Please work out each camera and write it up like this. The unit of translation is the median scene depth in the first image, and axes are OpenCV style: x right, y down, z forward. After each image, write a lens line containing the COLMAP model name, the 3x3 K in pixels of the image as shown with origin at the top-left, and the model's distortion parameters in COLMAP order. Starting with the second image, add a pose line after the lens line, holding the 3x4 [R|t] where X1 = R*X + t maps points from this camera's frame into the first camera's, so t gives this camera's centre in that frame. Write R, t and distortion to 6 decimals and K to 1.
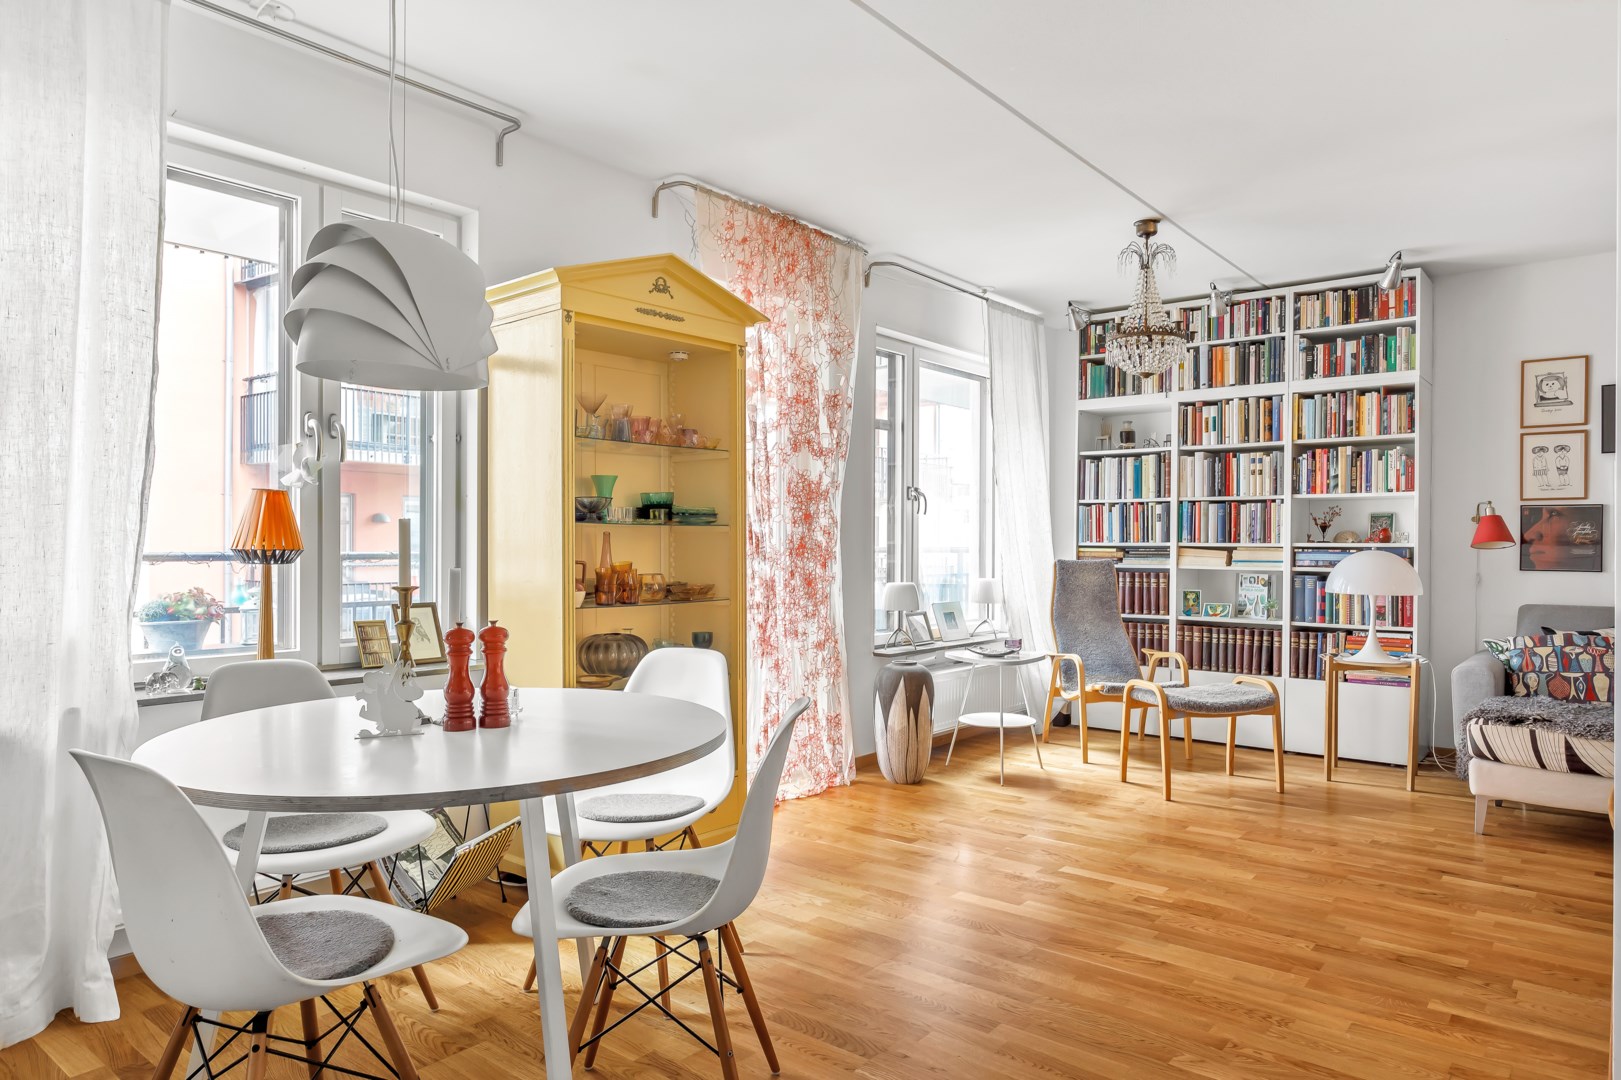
lens RADIAL K [[1006.2, 0, 815.9], [0, 1006.2, 546.0], [0, 0, 1]] dist [-0.012290, 0.012120]
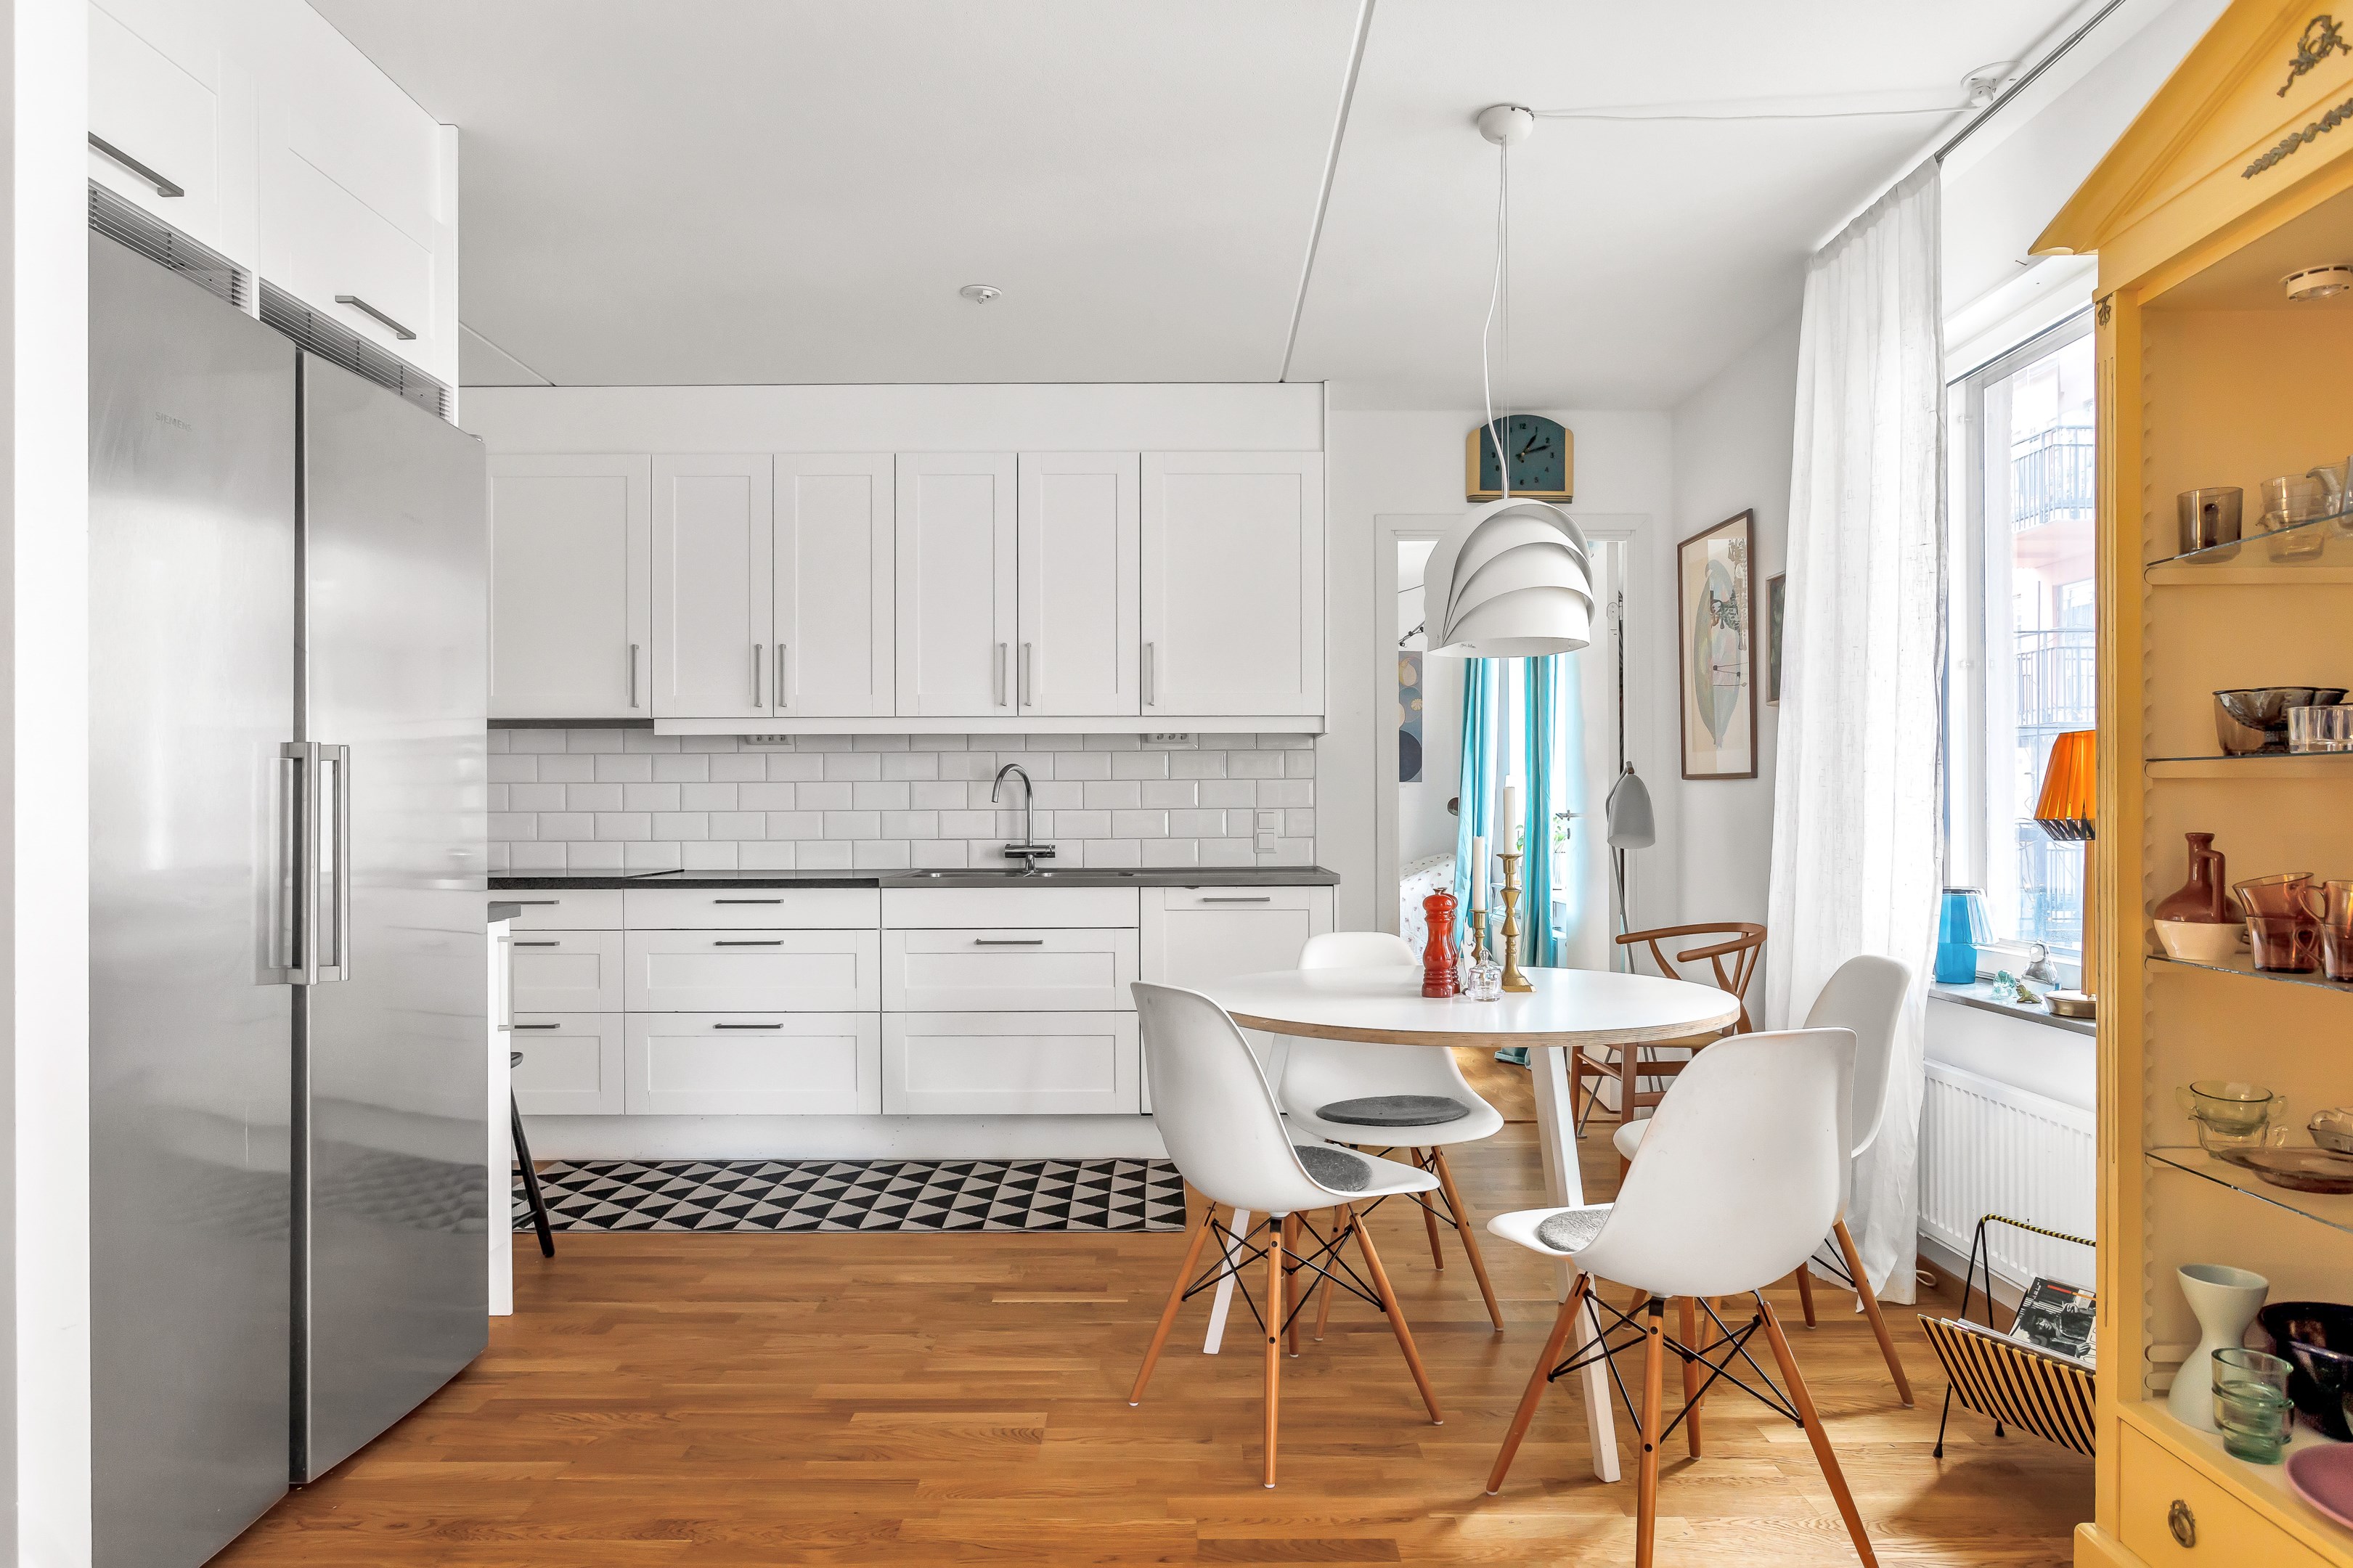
lens RADIAL K [[1460.5, 0, 1146.6], [0, 1460.5, 804.7], [0, 0, 1]] dist [-0.012290, 0.012120]
pose [[-0.797030, -0.004067, -0.603926, 0.328797], [-0.001101, 0.999985, -0.005281, -0.000673], [0.603939, -0.003544, -0.797023, 0.837803]]
